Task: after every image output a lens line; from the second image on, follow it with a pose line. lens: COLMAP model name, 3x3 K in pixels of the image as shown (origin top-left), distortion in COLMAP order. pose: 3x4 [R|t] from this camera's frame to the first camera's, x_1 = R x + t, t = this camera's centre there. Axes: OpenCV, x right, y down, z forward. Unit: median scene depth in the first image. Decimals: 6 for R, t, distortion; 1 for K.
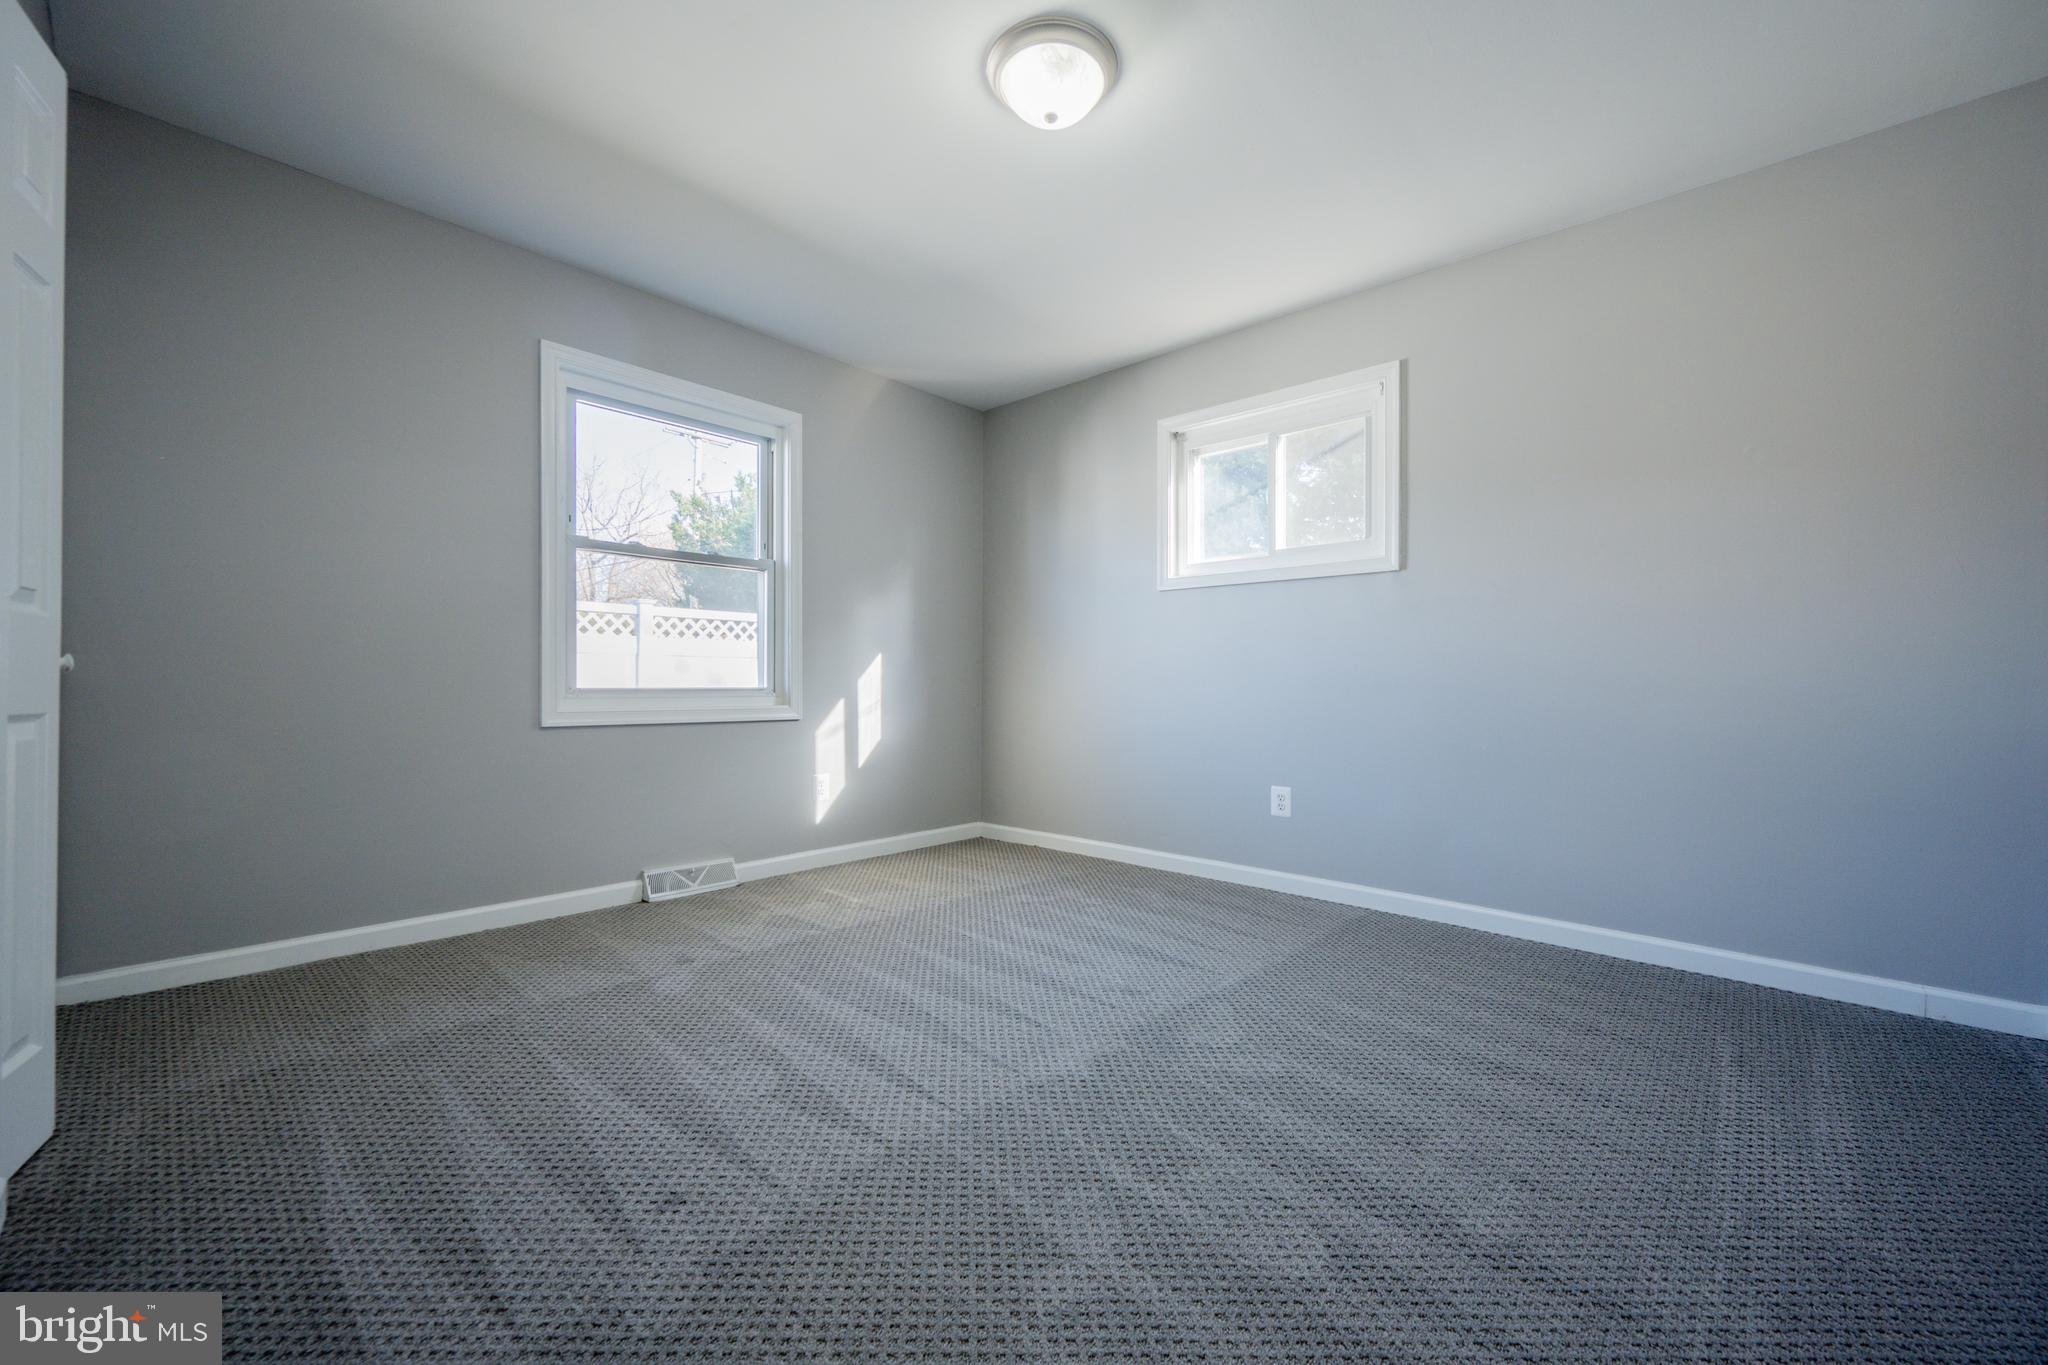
lens RADIAL K [[807.7, 0, 1024.0], [0, 807.7, 682.5], [0, 0, 1]] dist [-0.001583, -0.000503]
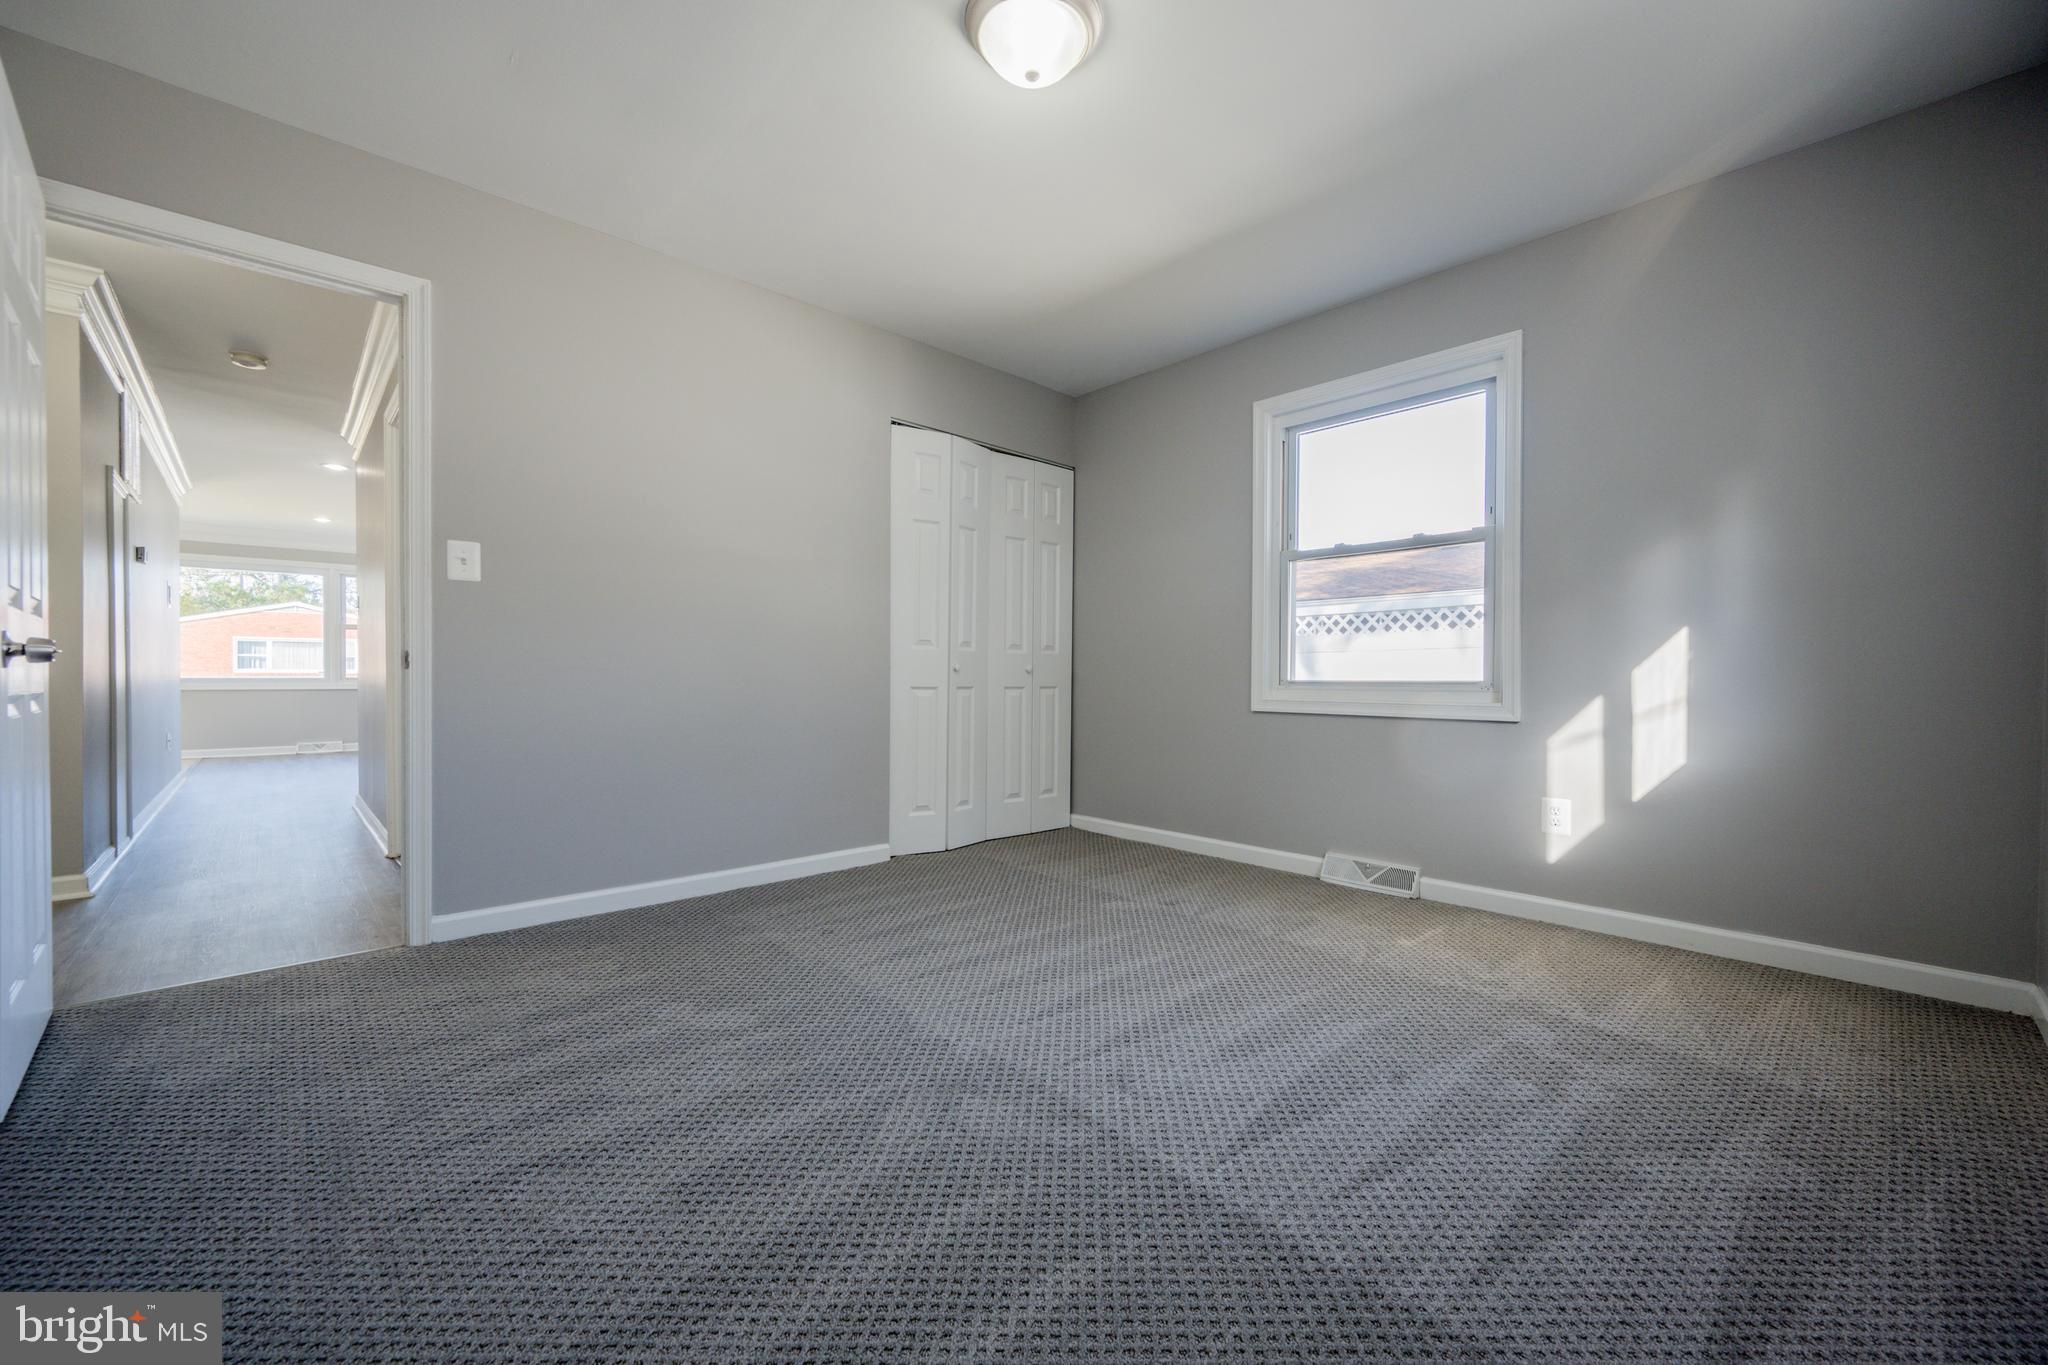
lens RADIAL K [[807.7, 0, 1024.0], [0, 807.7, 682.5], [0, 0, 1]] dist [-0.001583, -0.000503]
pose [[-0.085769, -0.001097, -0.996314, 0.639881], [-0.002327, 0.999997, -0.000900, 0.011483], [0.996312, 0.002242, -0.085771, 0.700795]]
